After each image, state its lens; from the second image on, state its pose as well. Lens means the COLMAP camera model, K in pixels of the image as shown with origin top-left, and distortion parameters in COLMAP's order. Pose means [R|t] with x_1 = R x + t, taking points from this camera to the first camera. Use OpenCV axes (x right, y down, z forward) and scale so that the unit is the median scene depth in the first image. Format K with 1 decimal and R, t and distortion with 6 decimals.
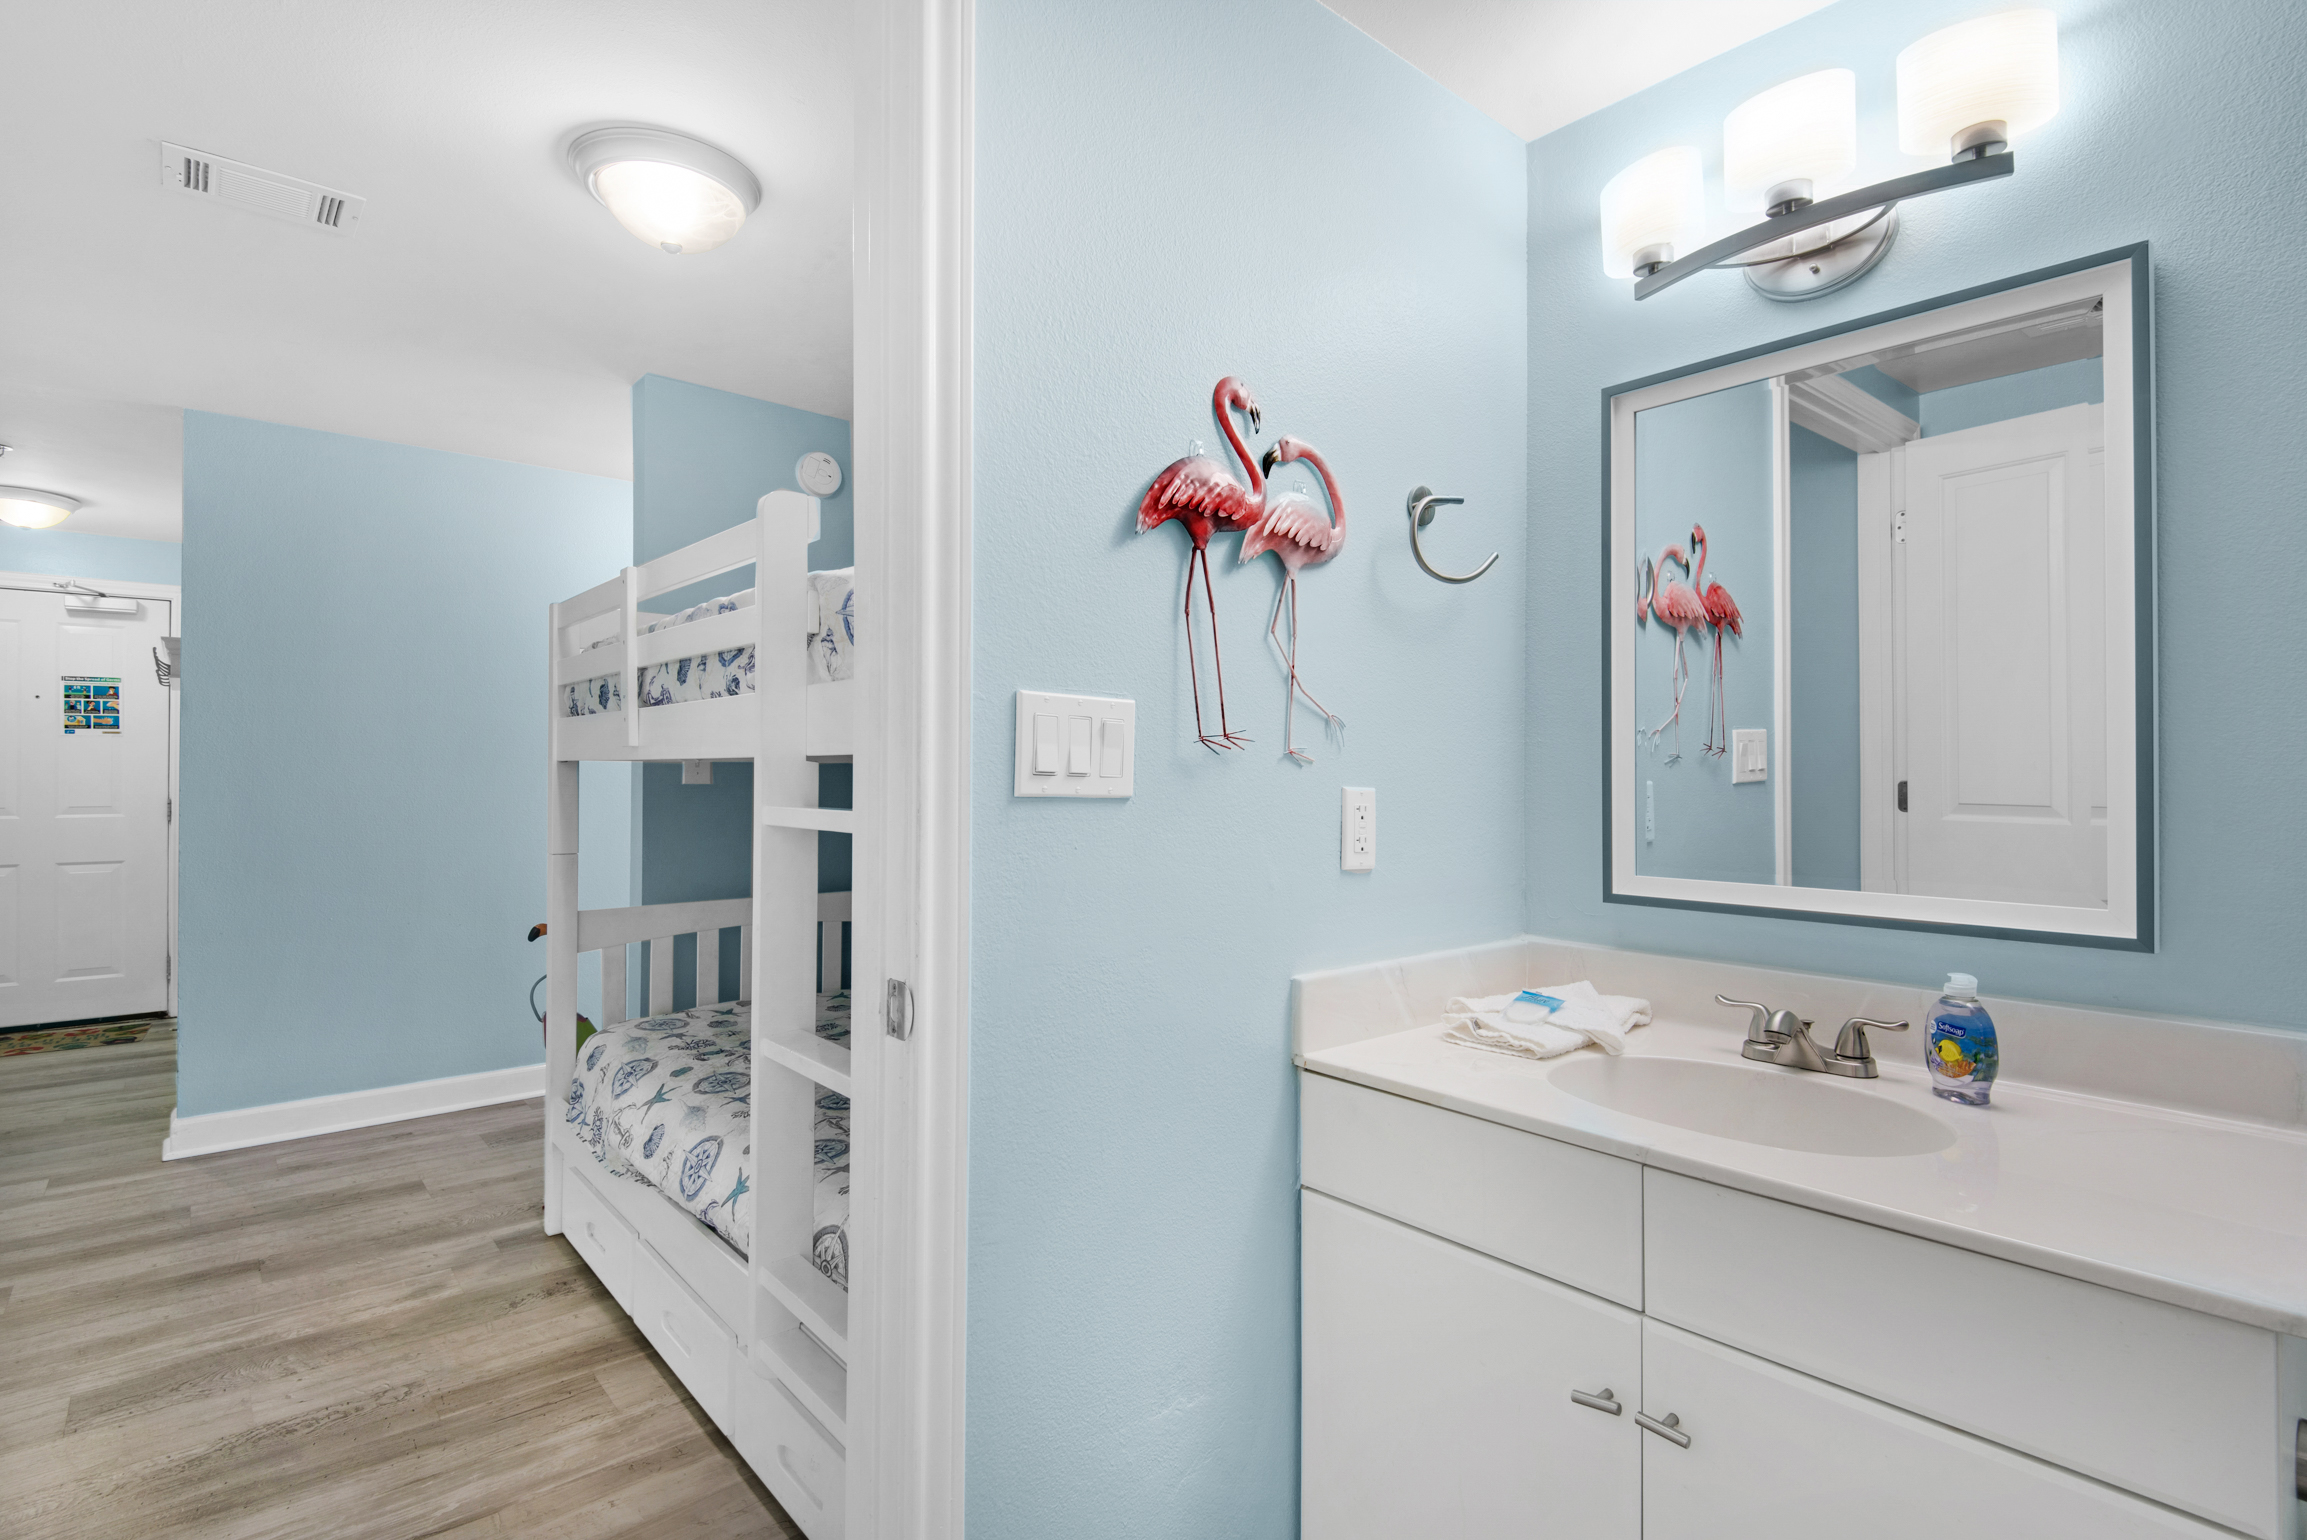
lens RADIAL K [[1141.3, 0, 1166.8], [0, 1141.3, 766.8], [0, 0, 1]] dist [0.003289, 0.000579]
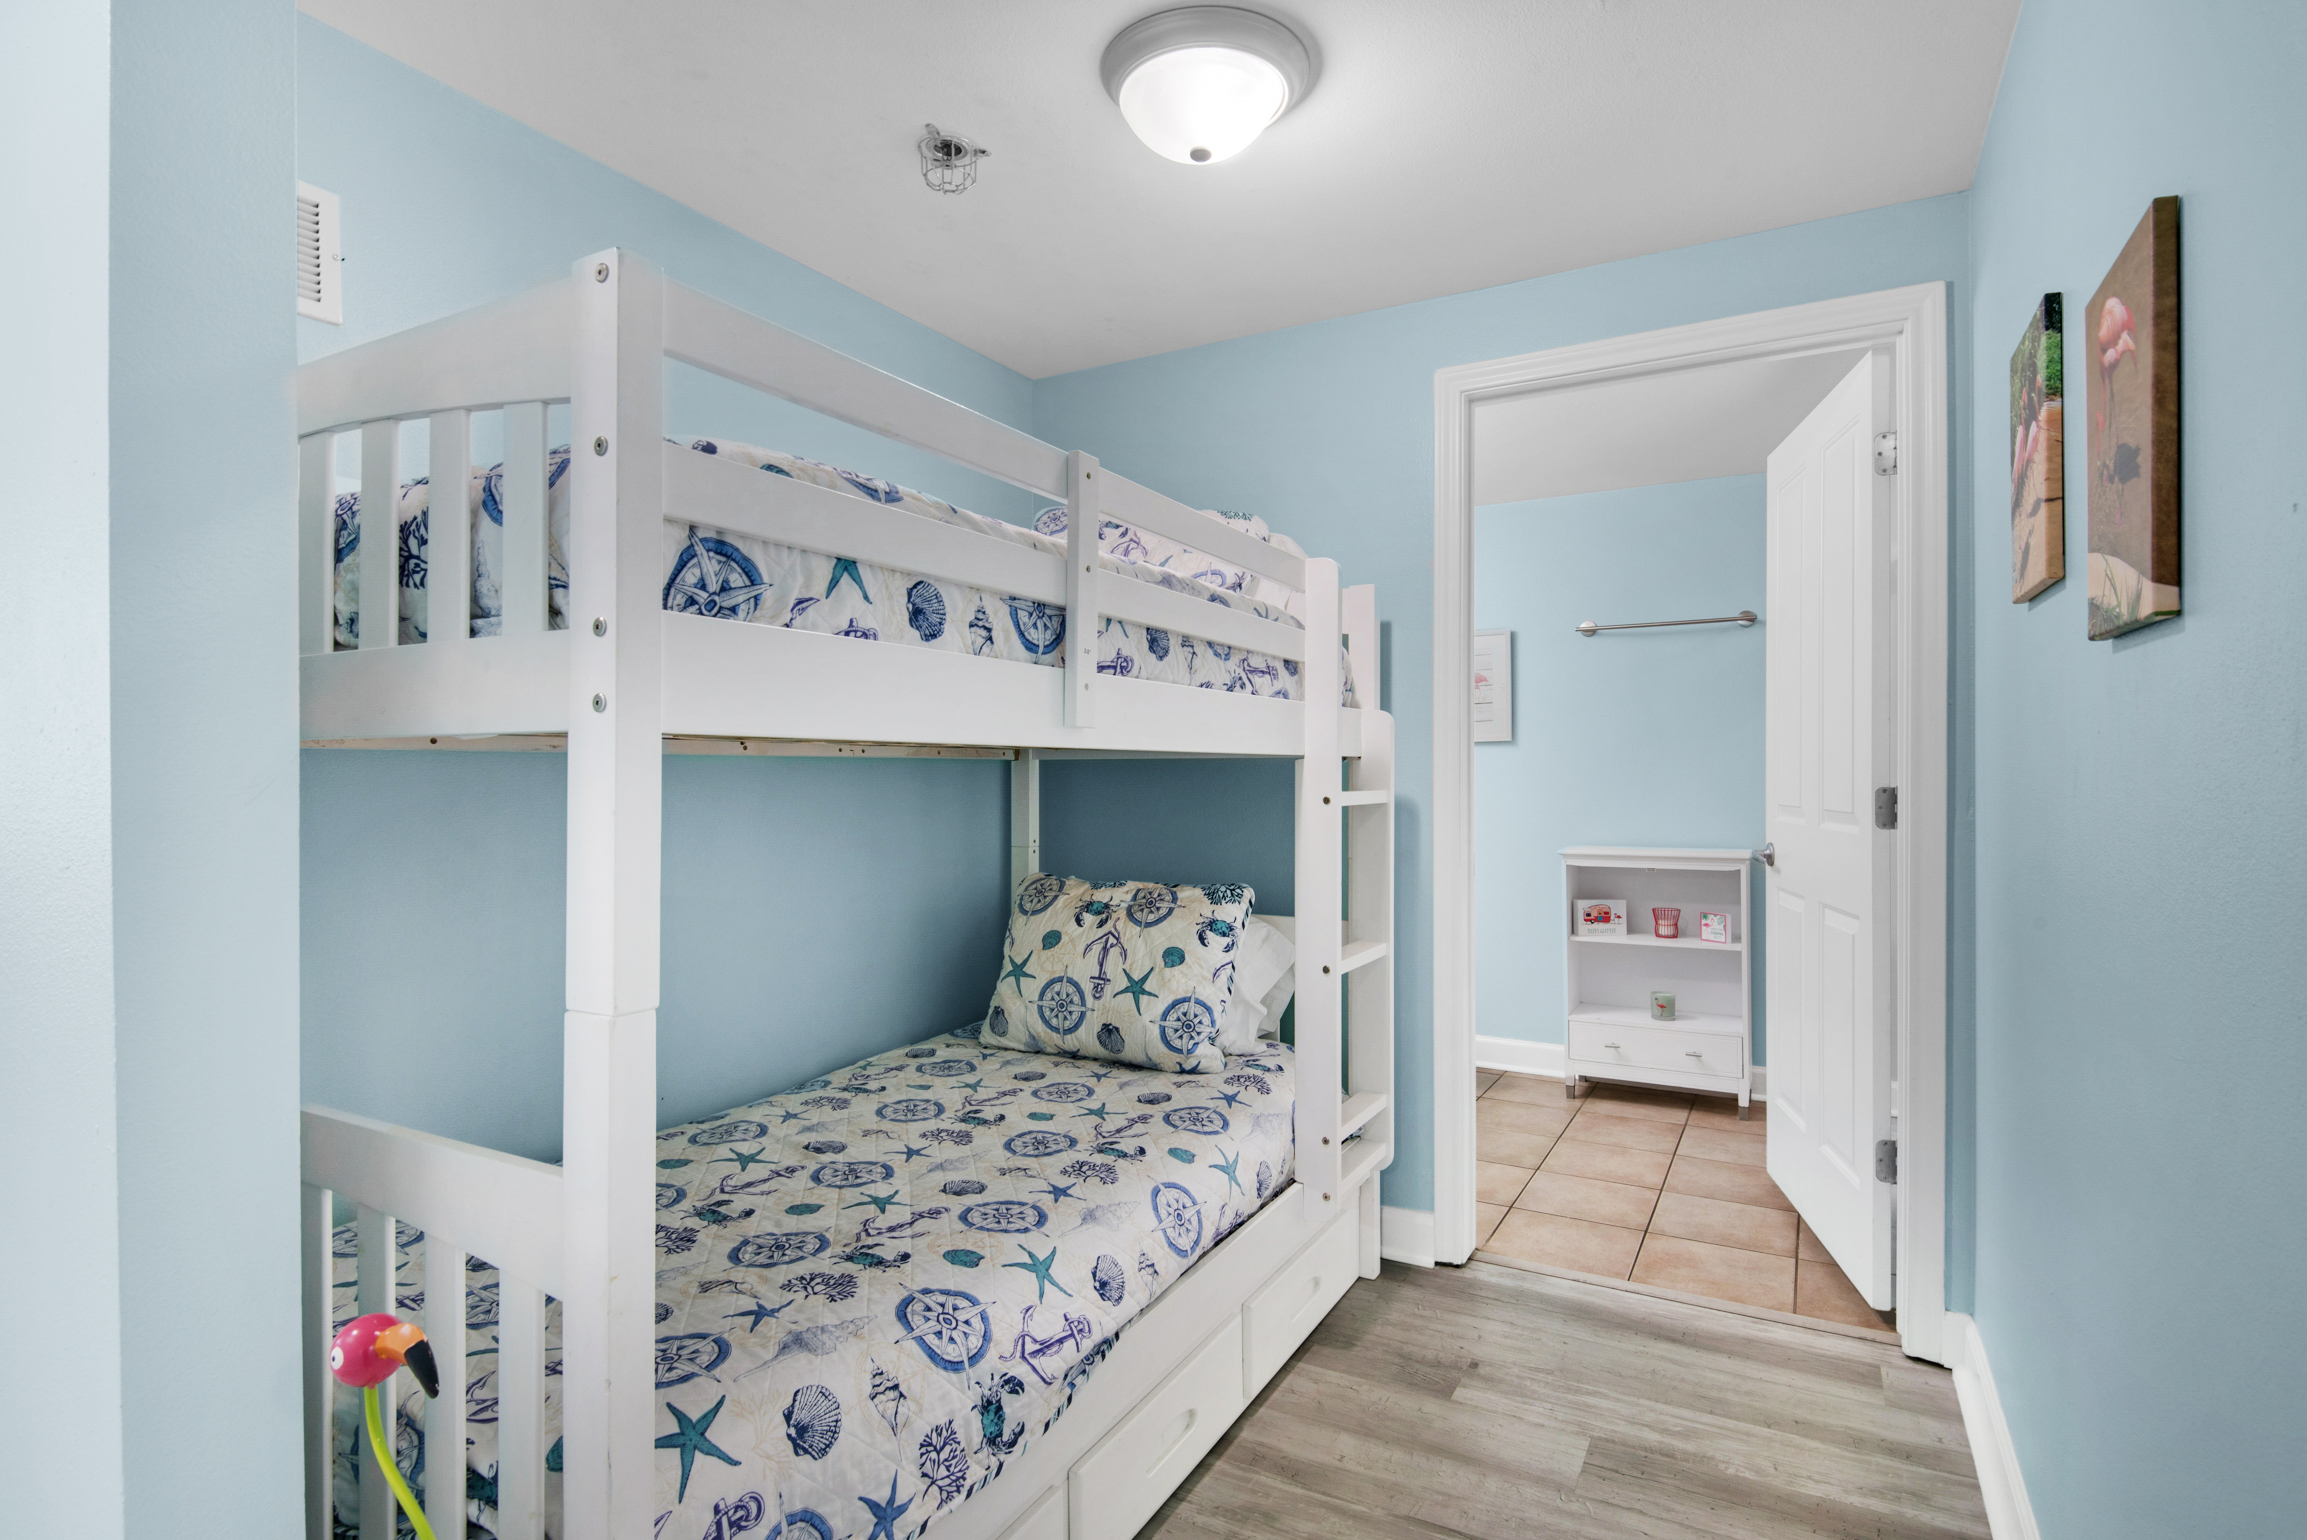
lens RADIAL K [[1141.3, 0, 1164.5], [0, 1141.3, 766.4], [0, 0, 1]] dist [0.003289, 0.000579]
pose [[-0.348733, -0.001021, 0.937221, -1.279809], [-0.006523, 0.999978, -0.001338, 0.006025], [-0.937199, -0.006580, -0.348732, 1.377566]]
